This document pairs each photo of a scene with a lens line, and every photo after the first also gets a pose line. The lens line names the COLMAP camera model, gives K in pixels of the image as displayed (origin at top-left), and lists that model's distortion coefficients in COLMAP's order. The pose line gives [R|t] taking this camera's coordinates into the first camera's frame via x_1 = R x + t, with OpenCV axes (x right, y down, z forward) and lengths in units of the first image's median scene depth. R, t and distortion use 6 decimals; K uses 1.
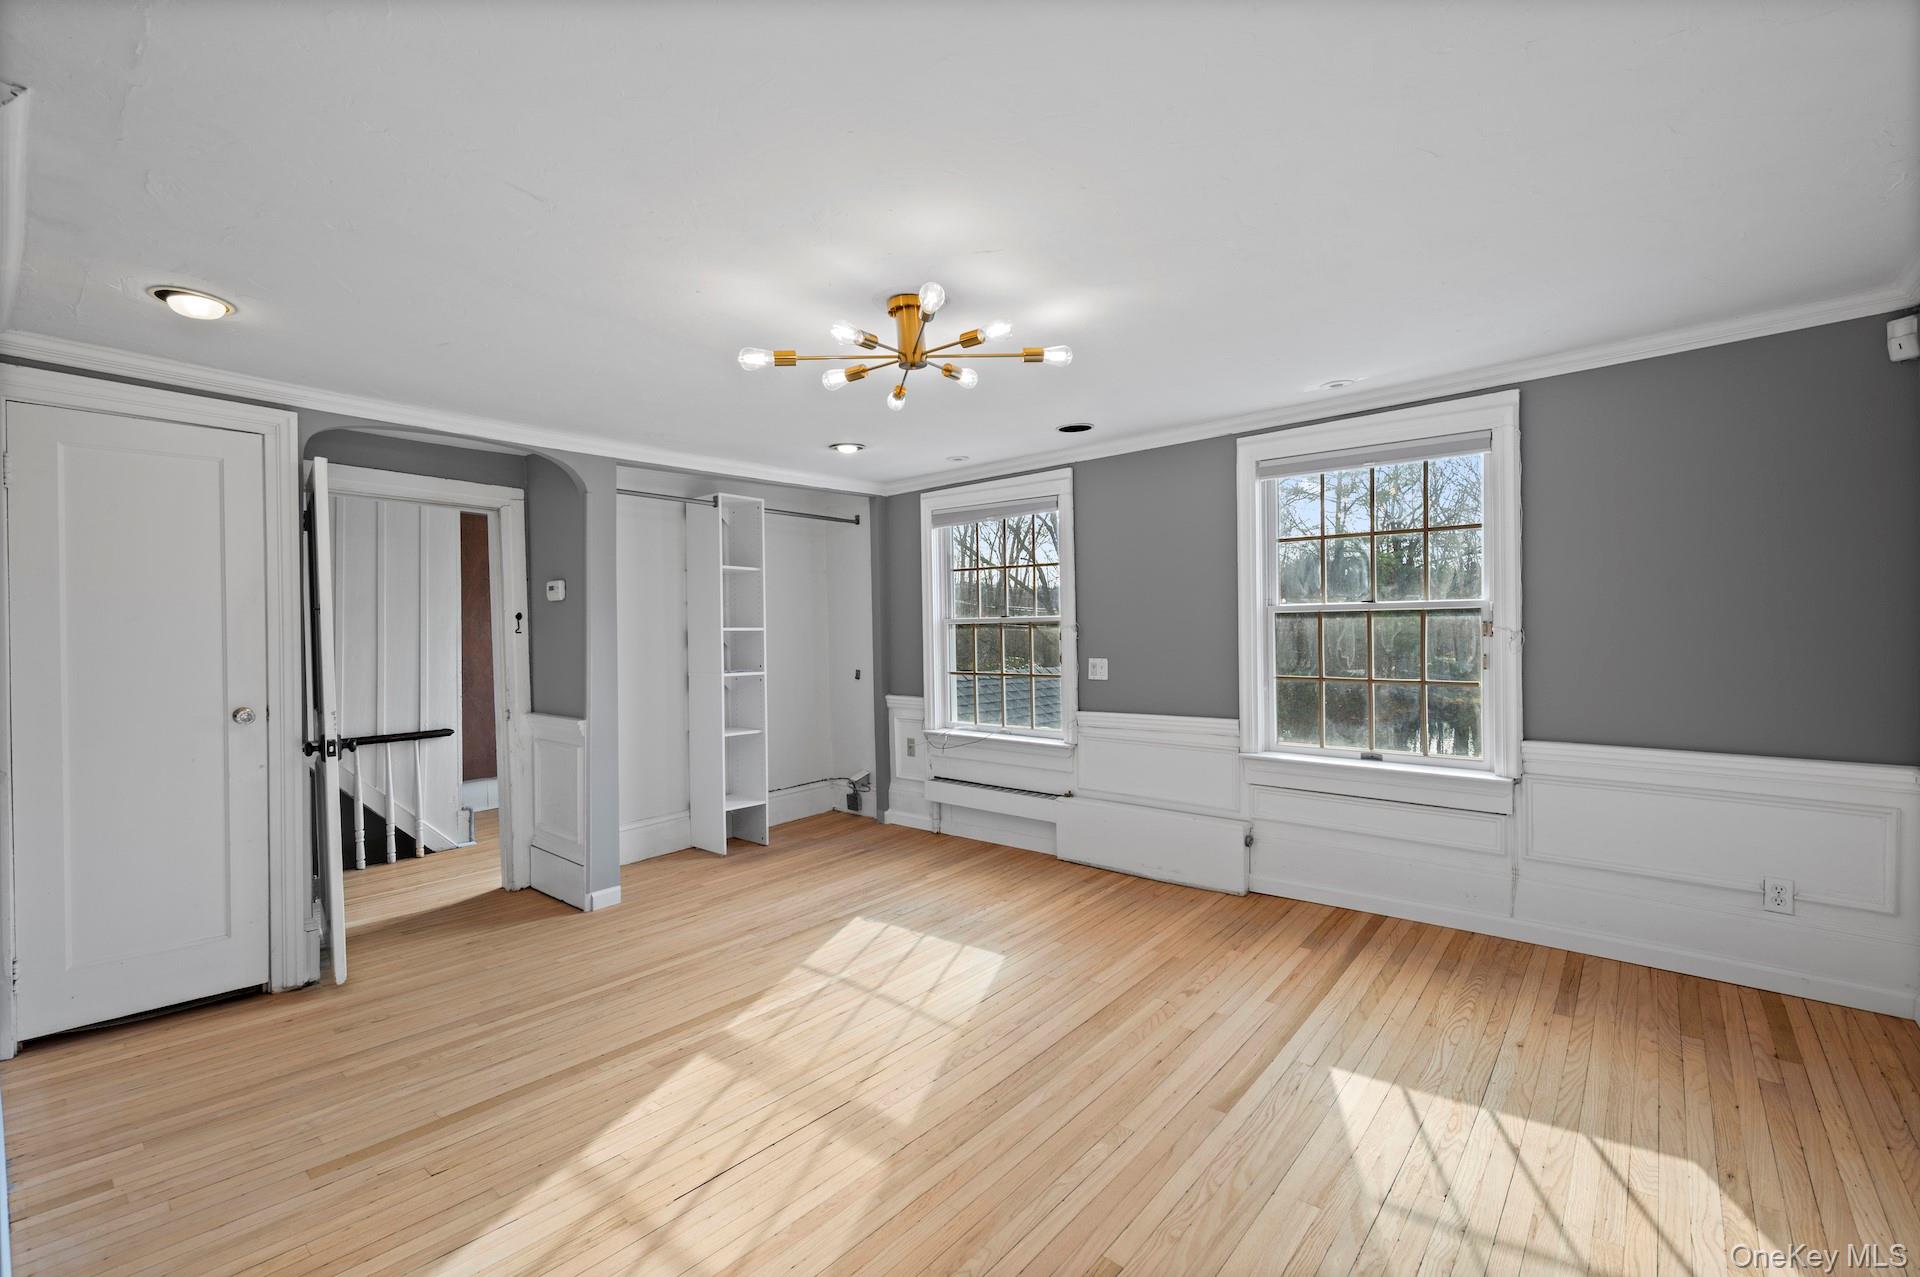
lens RADIAL K [[819.2, 0, 951.8], [0, 819.2, 639.3], [0, 0, 1]] dist [0.014030, 0.000073]
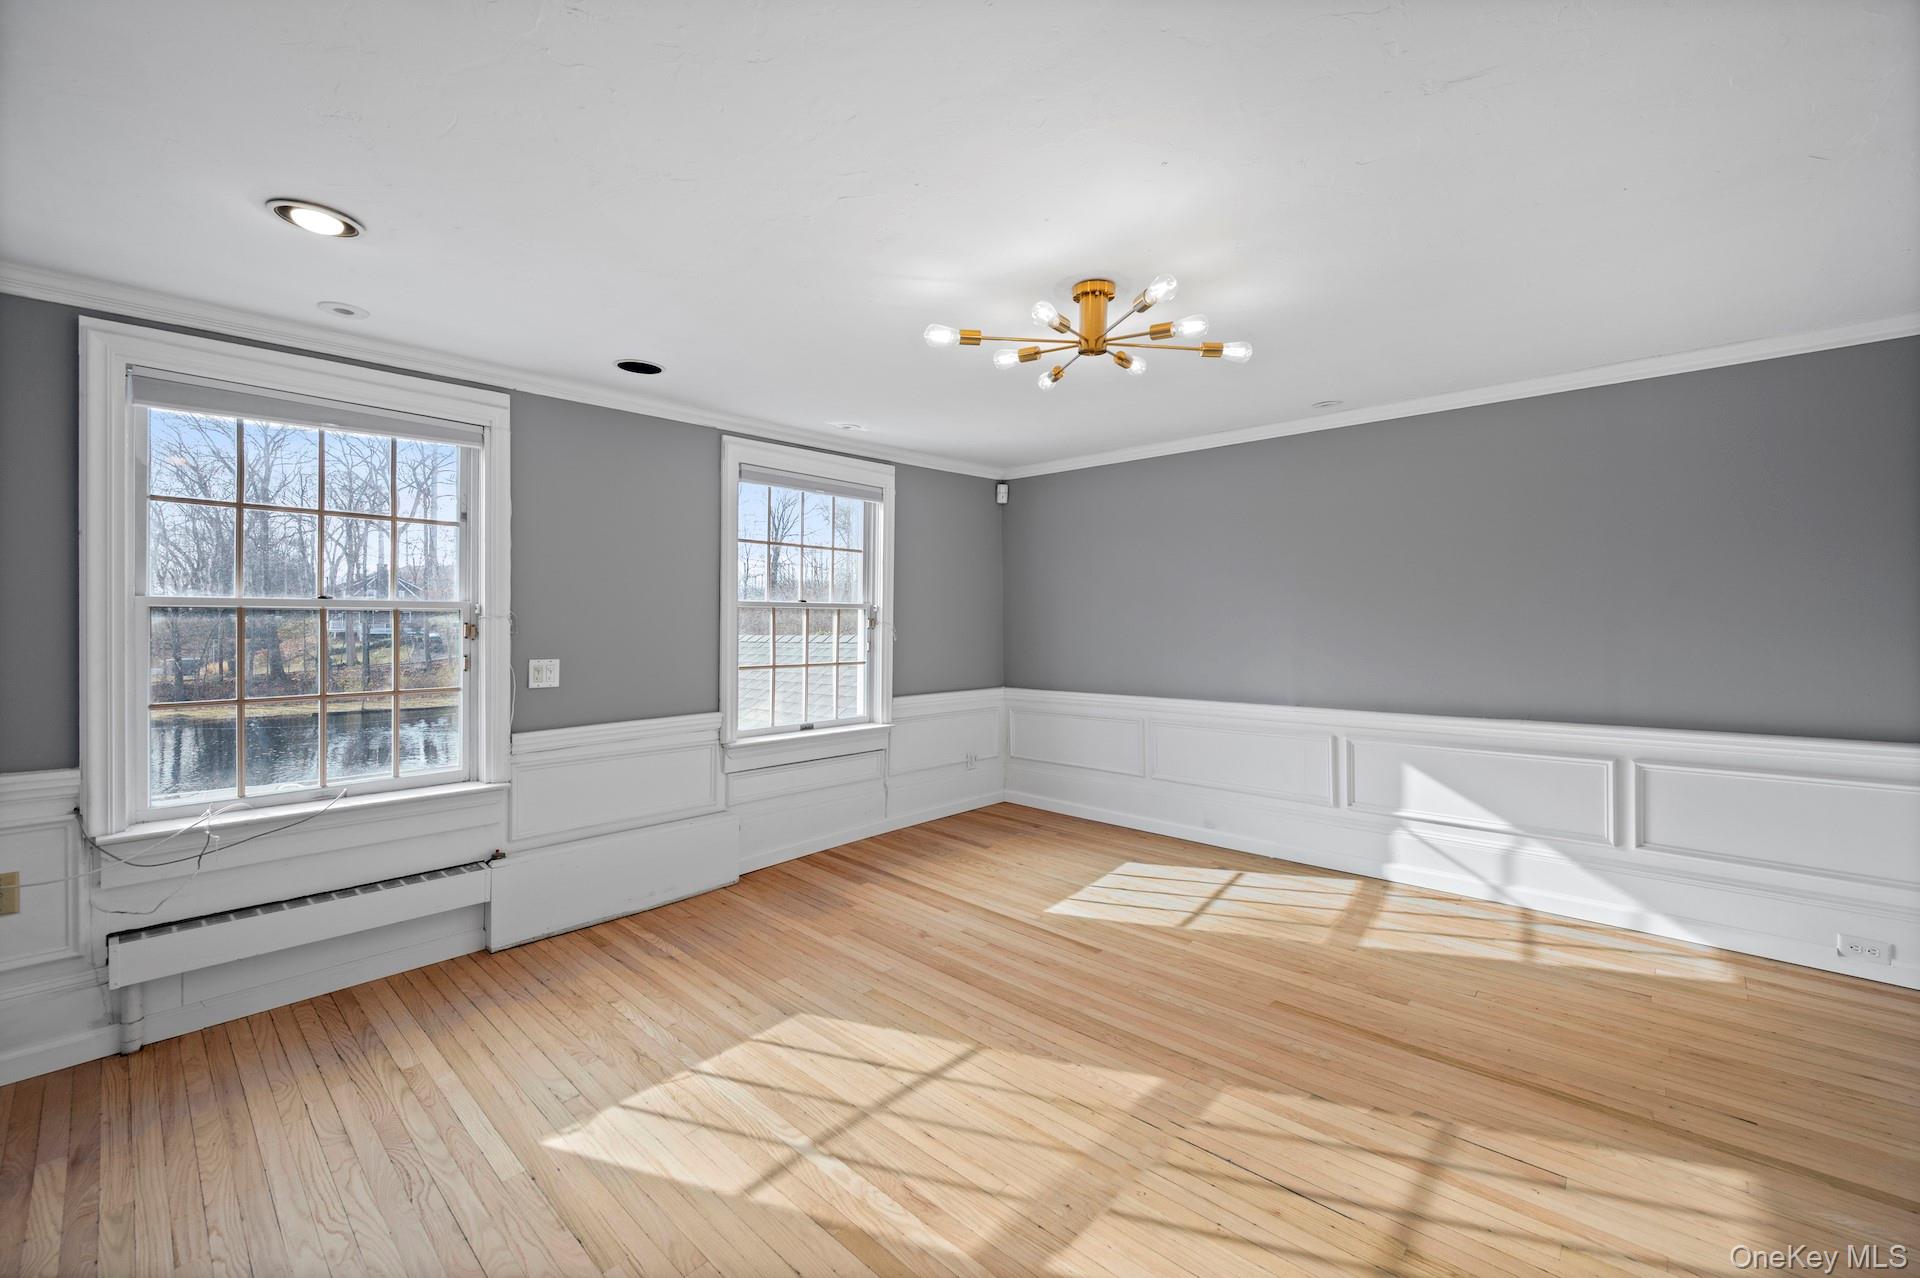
lens RADIAL K [[774.1, 0, 953.9], [0, 774.1, 630.9], [0, 0, 1]] dist [0.000012, -0.000122]
pose [[0.036796, 0.004391, 0.999313, -0.678031], [0.014491, 0.999883, -0.004927, 0.008005], [-0.999218, 0.014662, 0.036728, 0.777483]]
